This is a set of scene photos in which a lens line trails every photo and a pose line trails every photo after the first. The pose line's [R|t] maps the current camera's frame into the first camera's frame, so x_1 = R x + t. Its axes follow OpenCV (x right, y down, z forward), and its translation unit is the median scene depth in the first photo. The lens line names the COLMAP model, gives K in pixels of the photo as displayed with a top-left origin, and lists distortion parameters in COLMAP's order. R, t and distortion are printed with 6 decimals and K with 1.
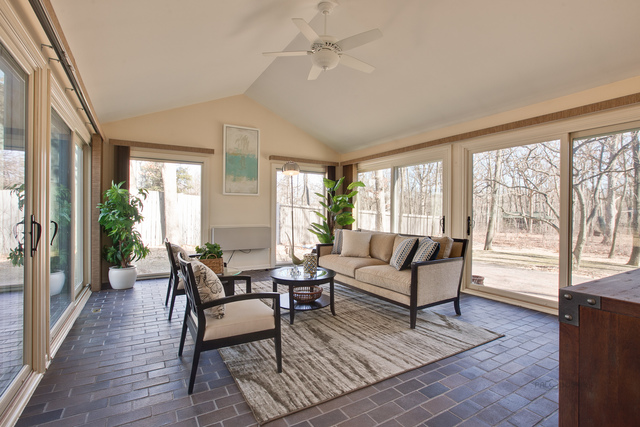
lens RADIAL K [[290.5, 0, 321.2], [0, 290.5, 215.3], [0, 0, 1]] dist [-0.023868, 0.003013]
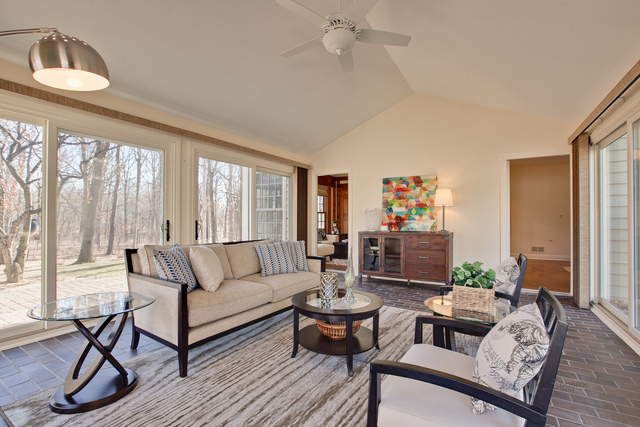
lens RADIAL K [[290.5, 0, 322.3], [0, 290.5, 215.5], [0, 0, 1]] dist [-0.023868, 0.003013]
pose [[-0.449615, 0.004906, 0.893209, -0.756318], [-0.000539, 0.999983, -0.005764, -0.013227], [-0.893222, -0.003073, -0.449604, 1.463421]]
